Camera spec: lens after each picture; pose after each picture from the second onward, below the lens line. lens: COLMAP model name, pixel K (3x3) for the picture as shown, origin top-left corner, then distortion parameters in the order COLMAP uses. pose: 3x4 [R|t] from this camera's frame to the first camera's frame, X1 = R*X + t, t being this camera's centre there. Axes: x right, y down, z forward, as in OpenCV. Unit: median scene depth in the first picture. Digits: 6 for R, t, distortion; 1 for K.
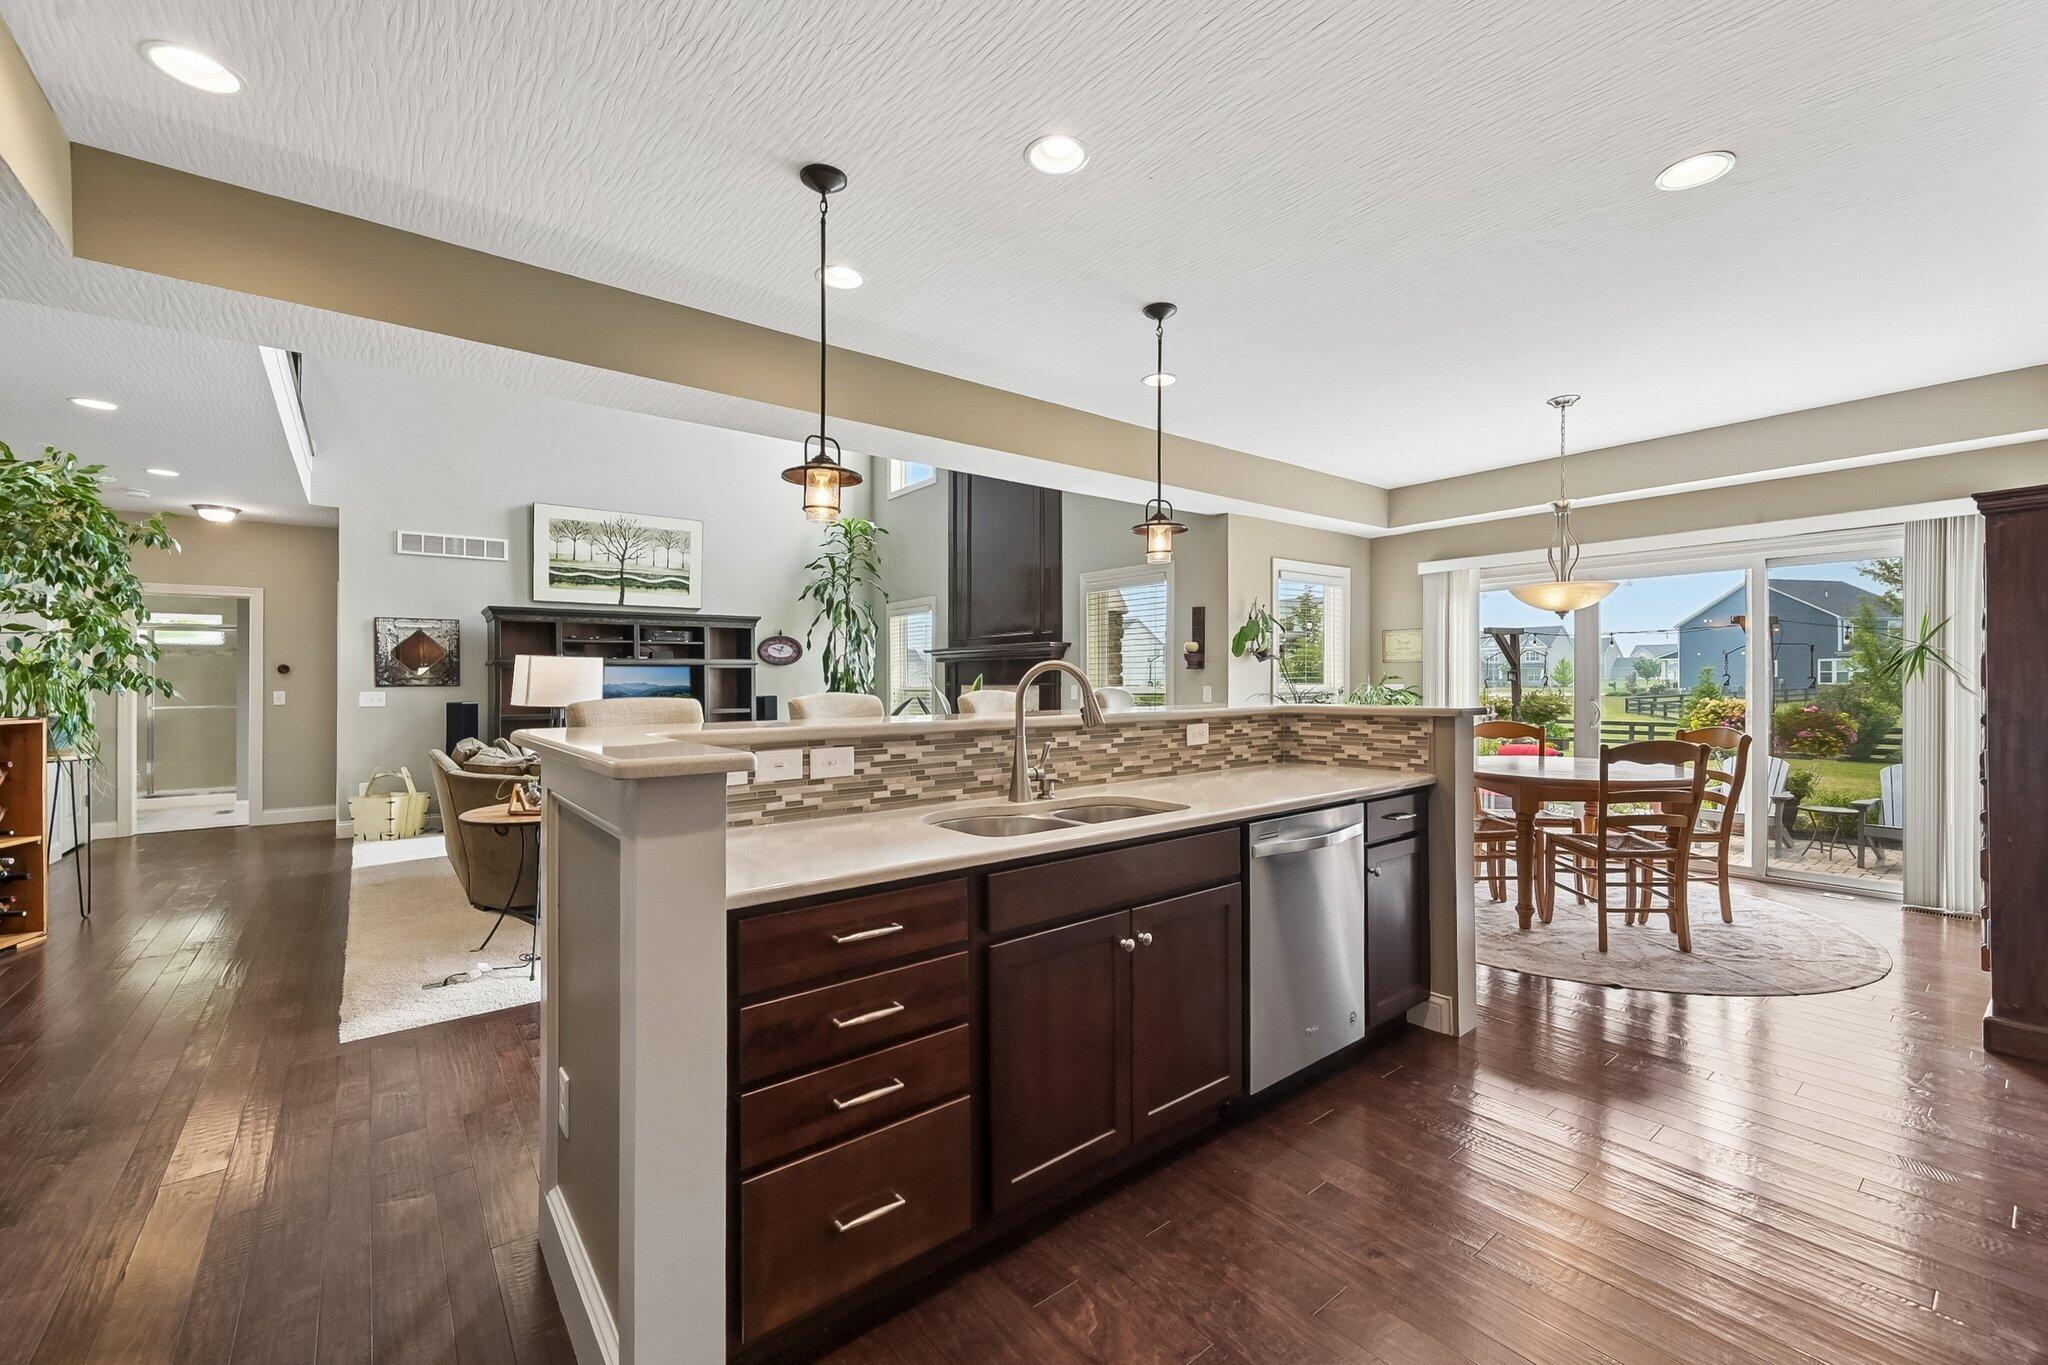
lens RADIAL K [[820.8, 0, 1030.7], [0, 820.8, 679.6], [0, 0, 1]] dist [0.002694, 0.000209]
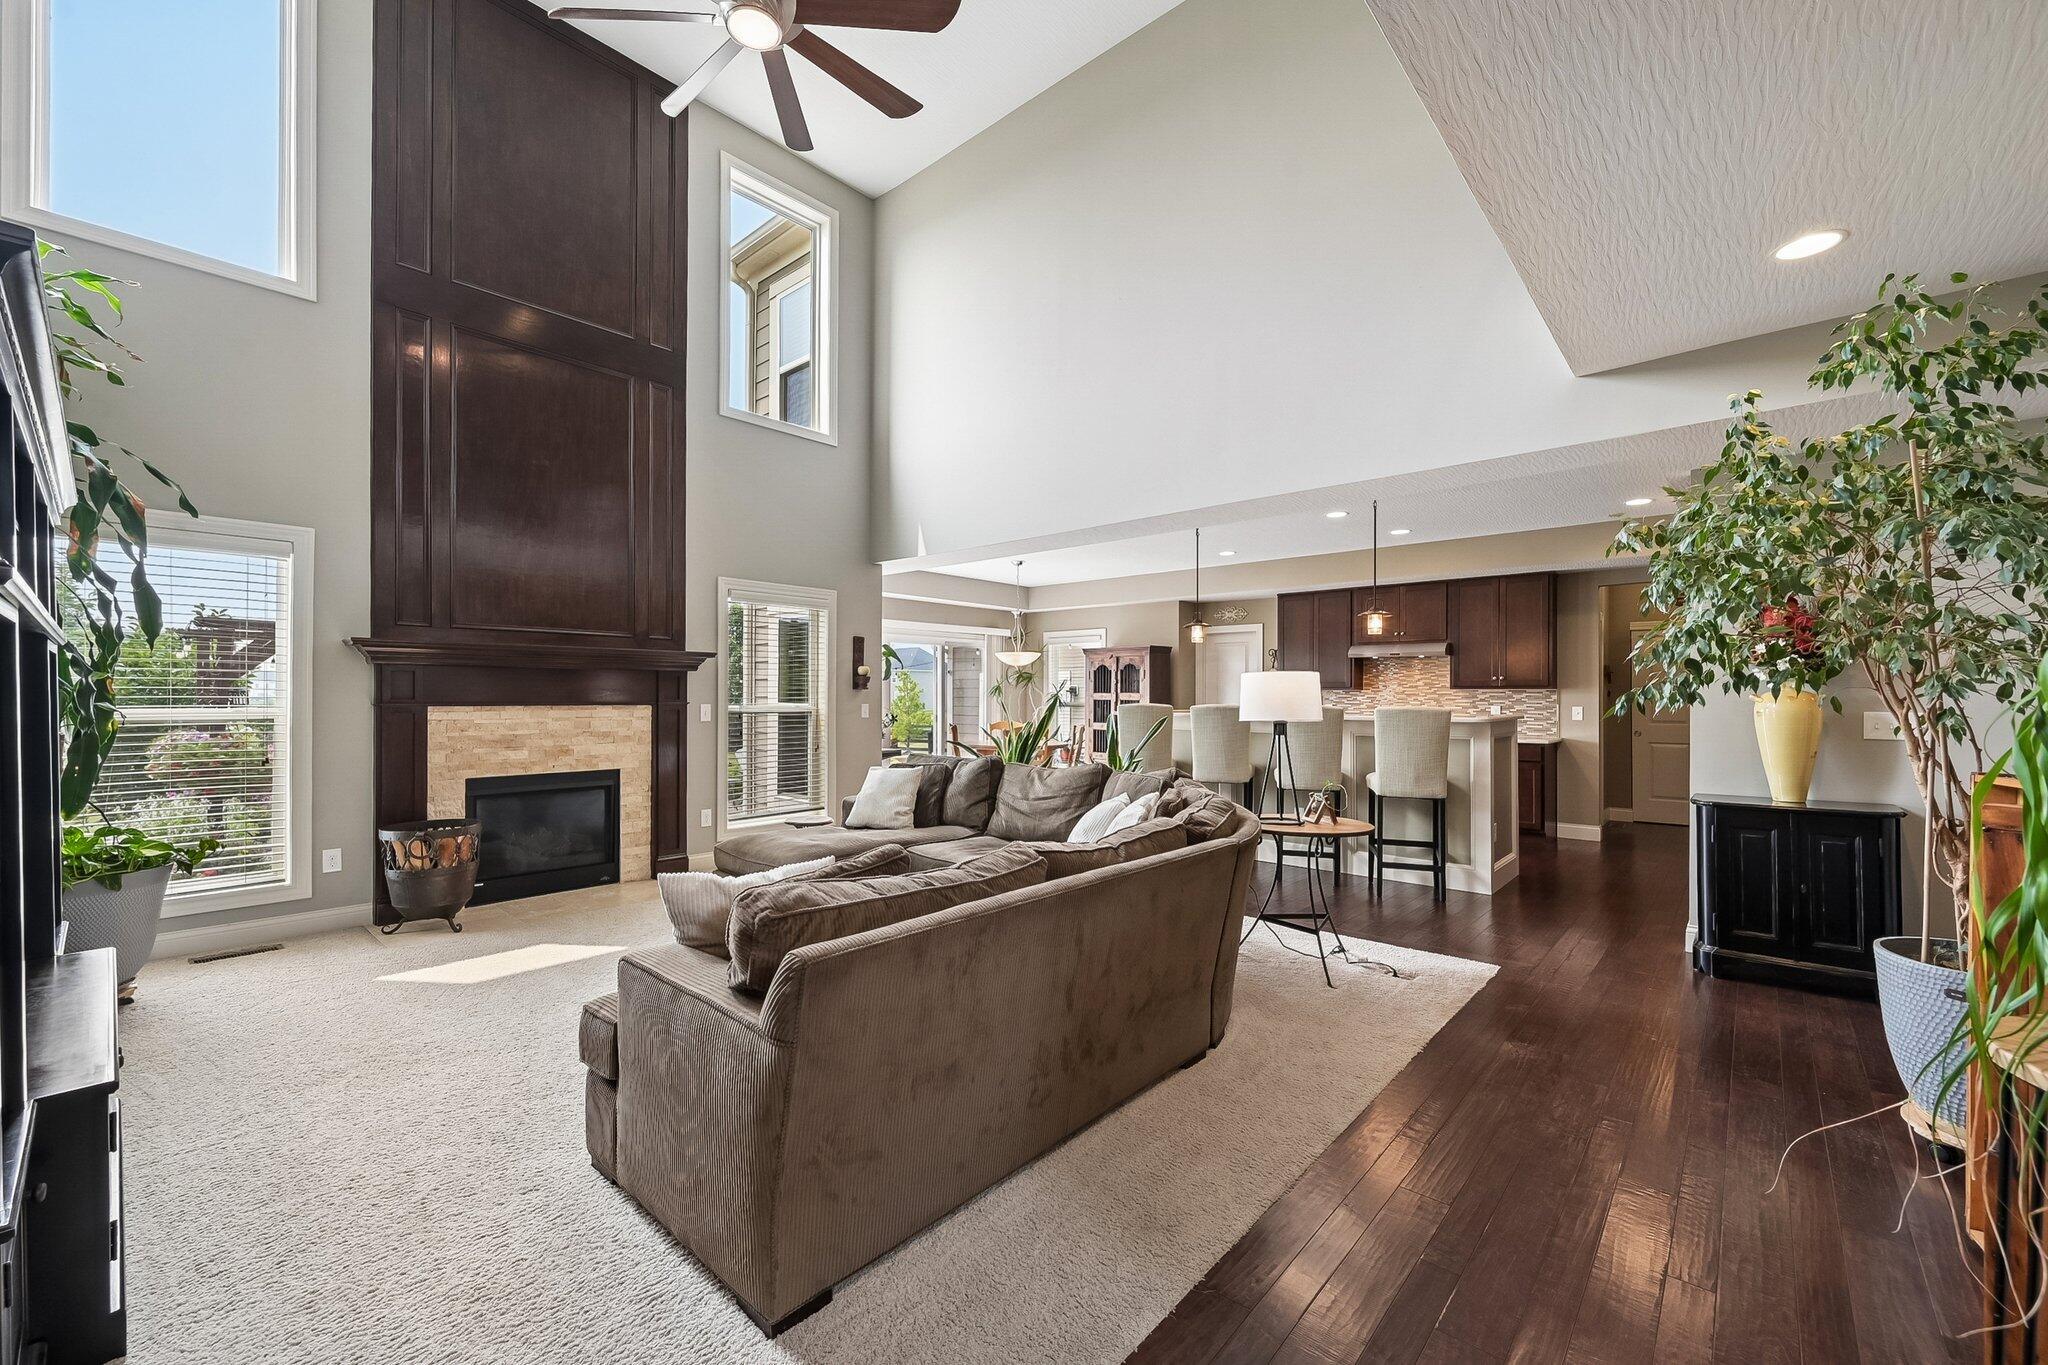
lens RADIAL K [[820.8, 0, 1008.3], [0, 820.8, 695.0], [0, 0, 1]] dist [0.002694, 0.000209]
pose [[-0.152517, 0.008554, 0.988264, -0.882192], [-0.000412, 0.999962, -0.008719, 0.004155], [-0.988301, -0.001737, -0.152507, 0.867963]]
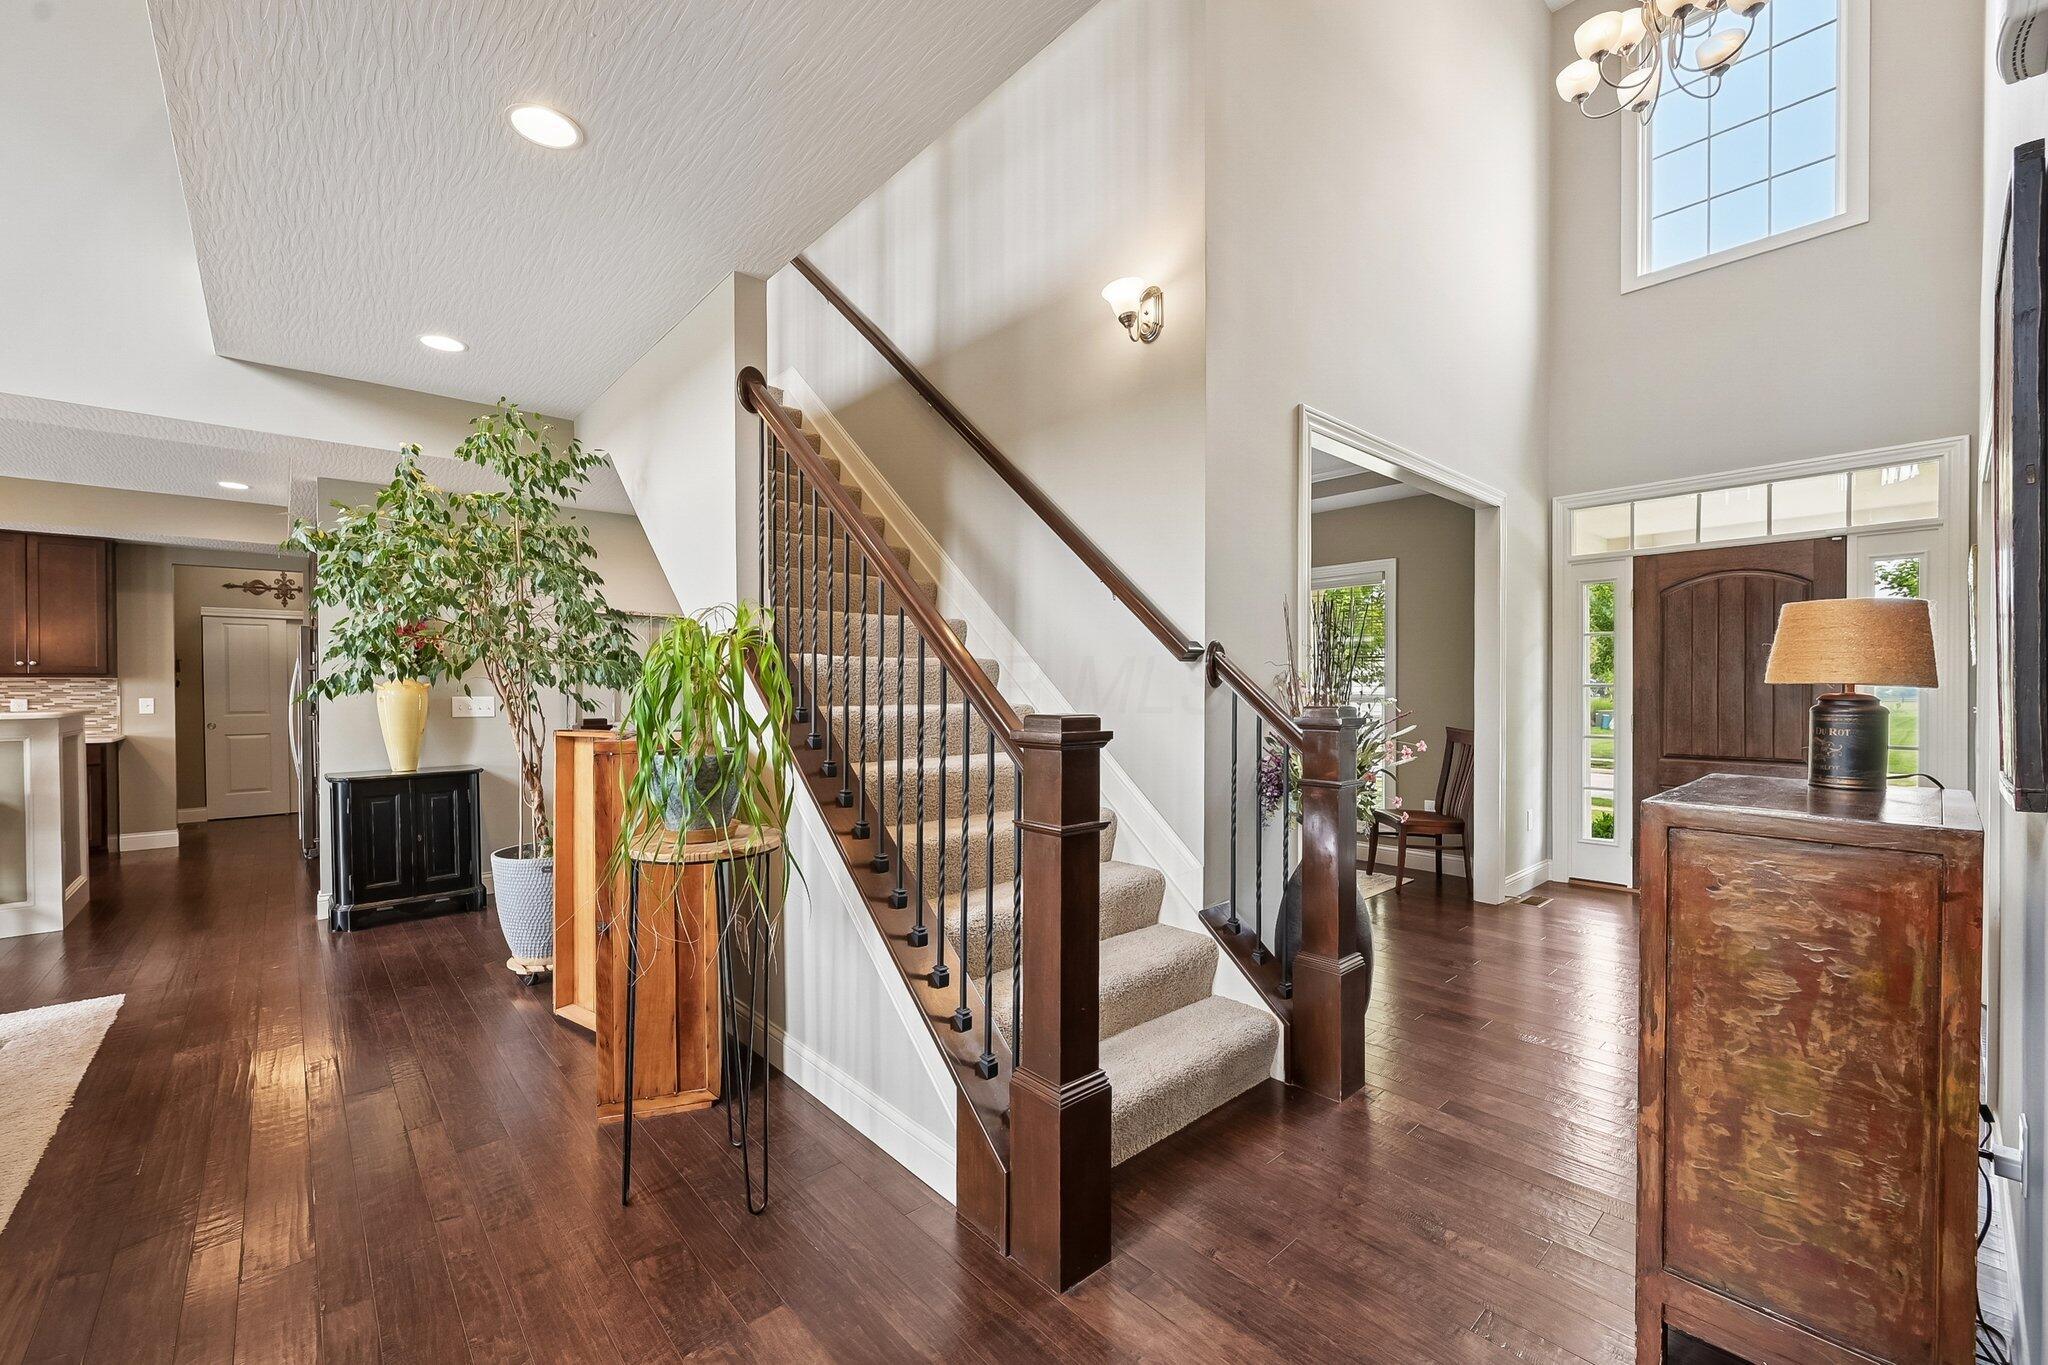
lens RADIAL K [[820.8, 0, 1022.9], [0, 820.8, 693.3], [0, 0, 1]] dist [0.002694, 0.000209]
pose [[-0.998391, 0.010009, -0.055821, -0.887883], [0.009601, 0.999925, 0.007567, 0.006463], [0.055893, 0.007019, -0.998412, 0.974670]]
